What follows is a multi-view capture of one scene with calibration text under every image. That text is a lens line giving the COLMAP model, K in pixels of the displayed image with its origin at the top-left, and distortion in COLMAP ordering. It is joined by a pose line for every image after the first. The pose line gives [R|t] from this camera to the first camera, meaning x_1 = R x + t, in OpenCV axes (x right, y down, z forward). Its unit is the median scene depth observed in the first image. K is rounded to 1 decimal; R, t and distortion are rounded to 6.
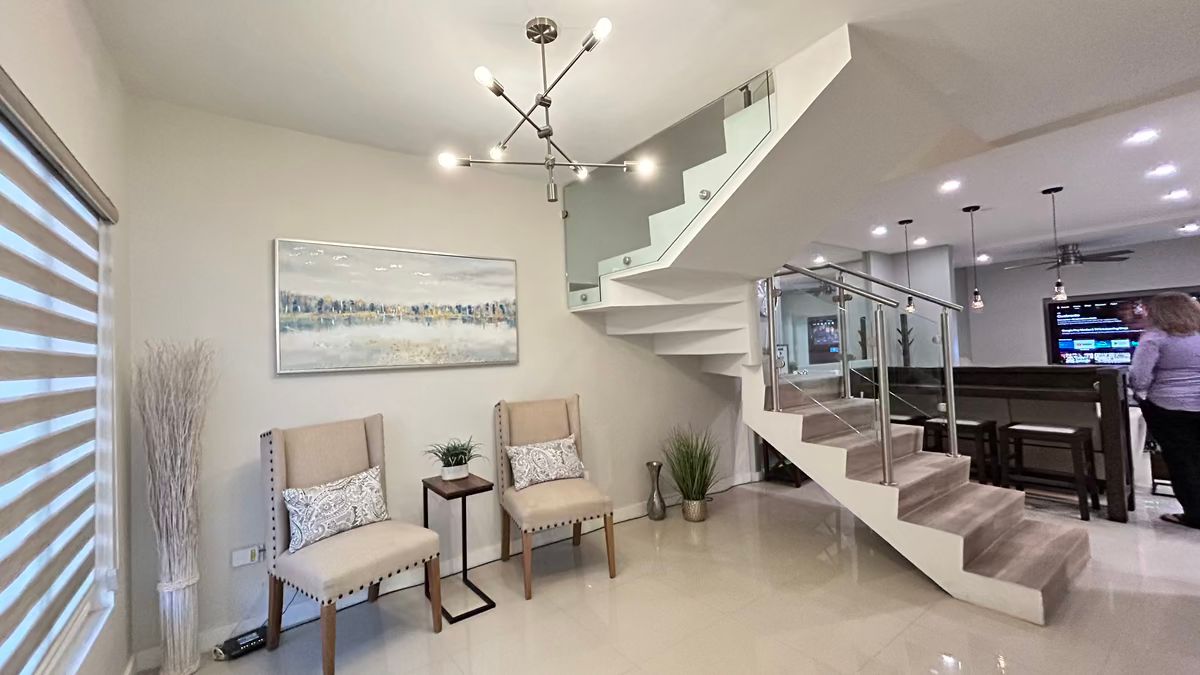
lens RADIAL K [[488.8, 0, 598.0], [0, 488.8, 338.2], [0, 0, 1]] dist [-0.005516, 0.000055]
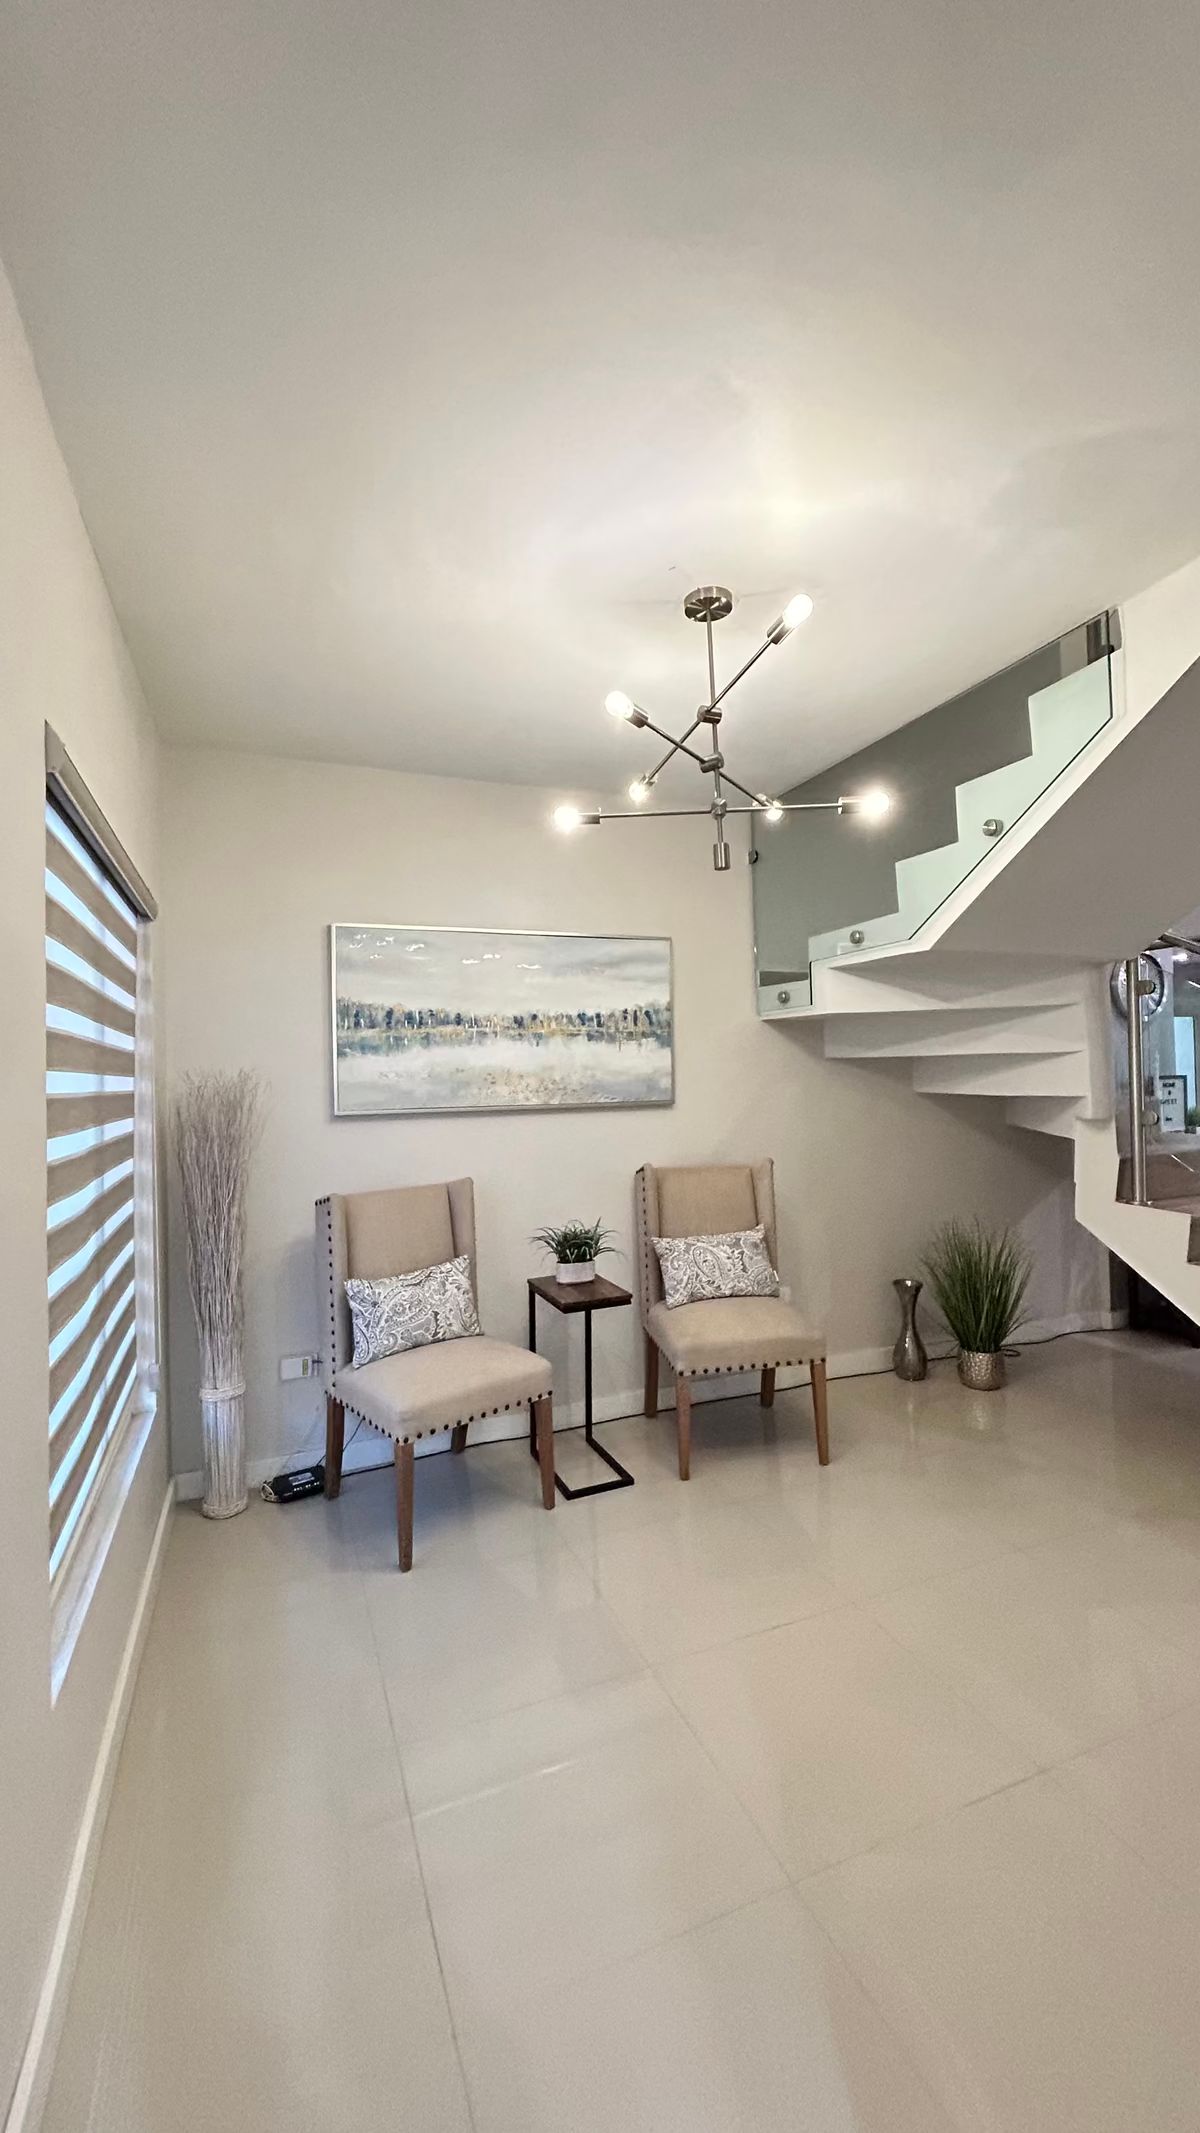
lens RADIAL K [[863.3, 0, 595.4], [0, 863.3, 1060.9], [0, 0, 1]] dist [-0.001631, 0.002545]
pose [[0.966034, 0.010737, -0.258192, 0.028874], [-0.006040, 0.999802, 0.018977, -0.031098], [0.258345, -0.016773, 0.965907, -0.104818]]
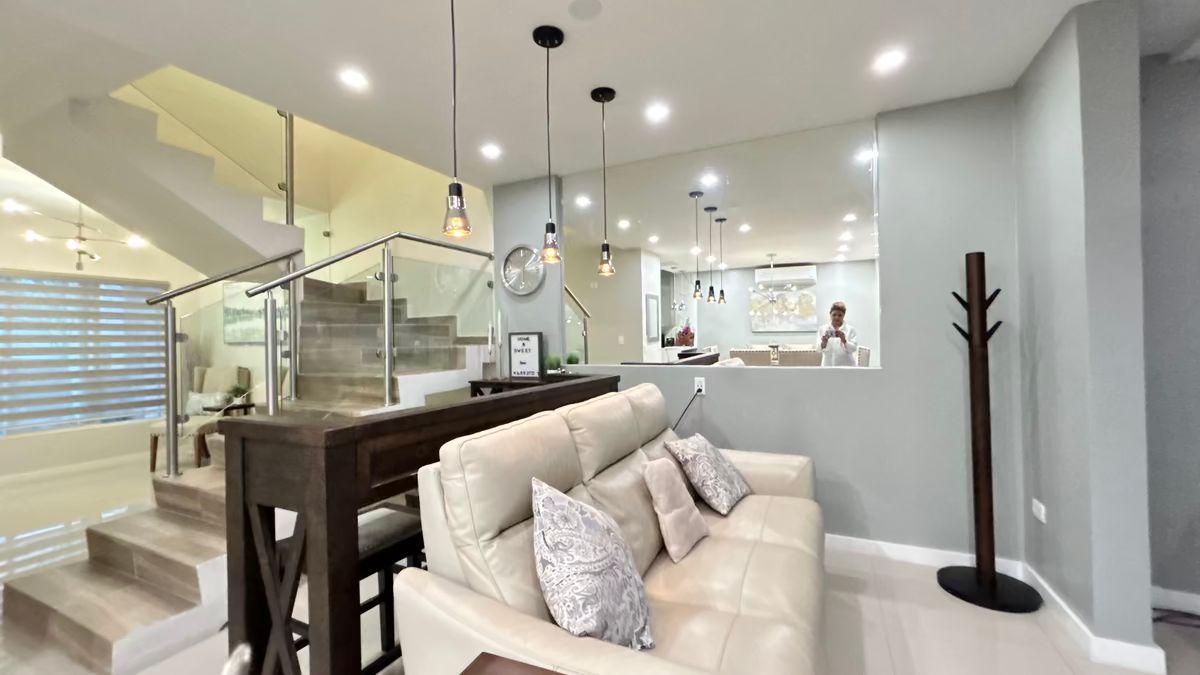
lens RADIAL K [[479.3, 0, 589.9], [0, 479.3, 336.8], [0, 0, 1]] dist [0.003013, -0.000053]
pose [[0.468157, 0.028281, -0.883193, 1.970780], [0.019072, 0.998932, 0.042097, -0.017711], [0.883440, -0.036552, 0.467117, 1.369937]]
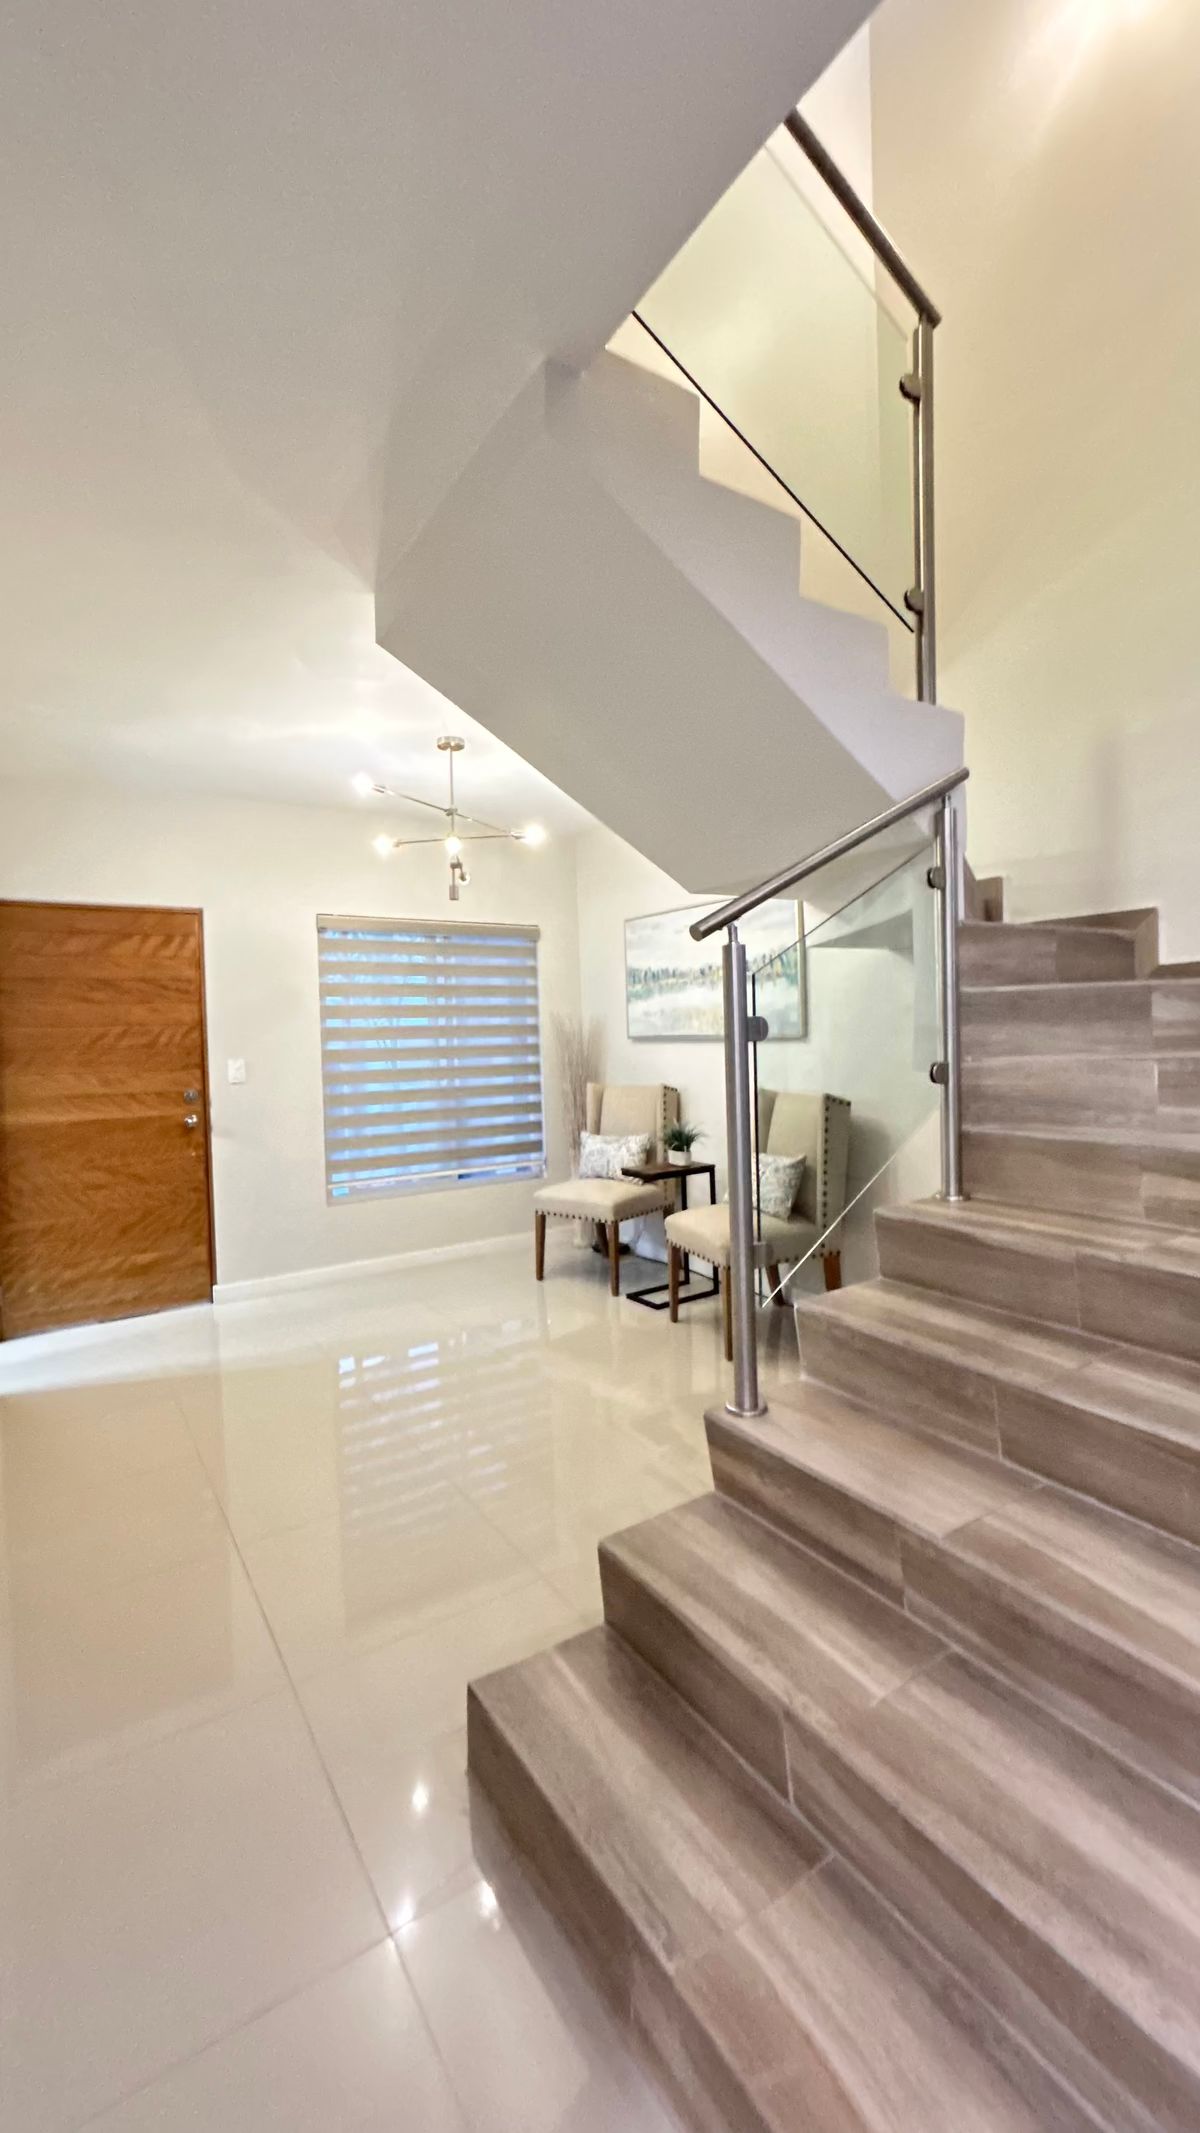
lens RADIAL K [[868.9, 0, 601.7], [0, 868.9, 1065.5], [0, 0, 1]] dist [-0.005516, 0.000055]
pose [[-0.060051, 0.076812, -0.995236, 1.318687], [0.056045, 0.995722, 0.073468, -0.017720], [0.996621, -0.051366, -0.064099, 1.001001]]
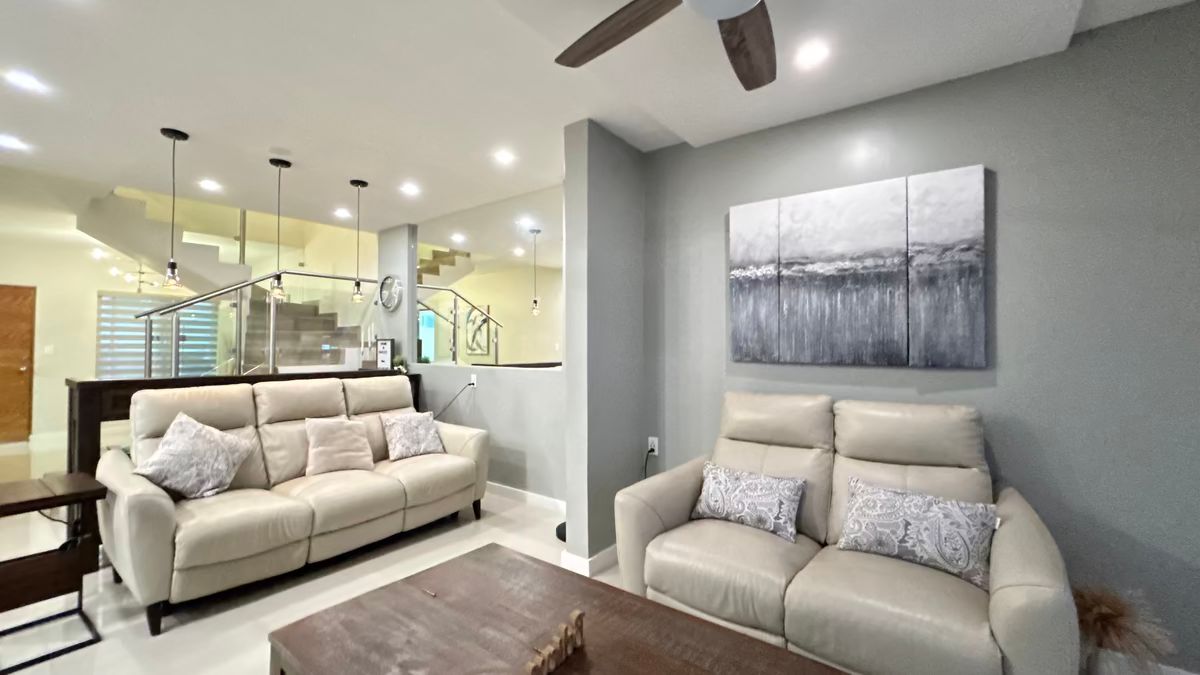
lens RADIAL K [[483.3, 0, 601.2], [0, 483.3, 339.1], [0, 0, 1]] dist [-0.009449, -0.000070]
pose [[0.291665, 0.027982, -0.956111, 2.695226], [0.009311, 0.999442, 0.032091, -0.027599], [0.956475, -0.018262, 0.291241, 2.078224]]
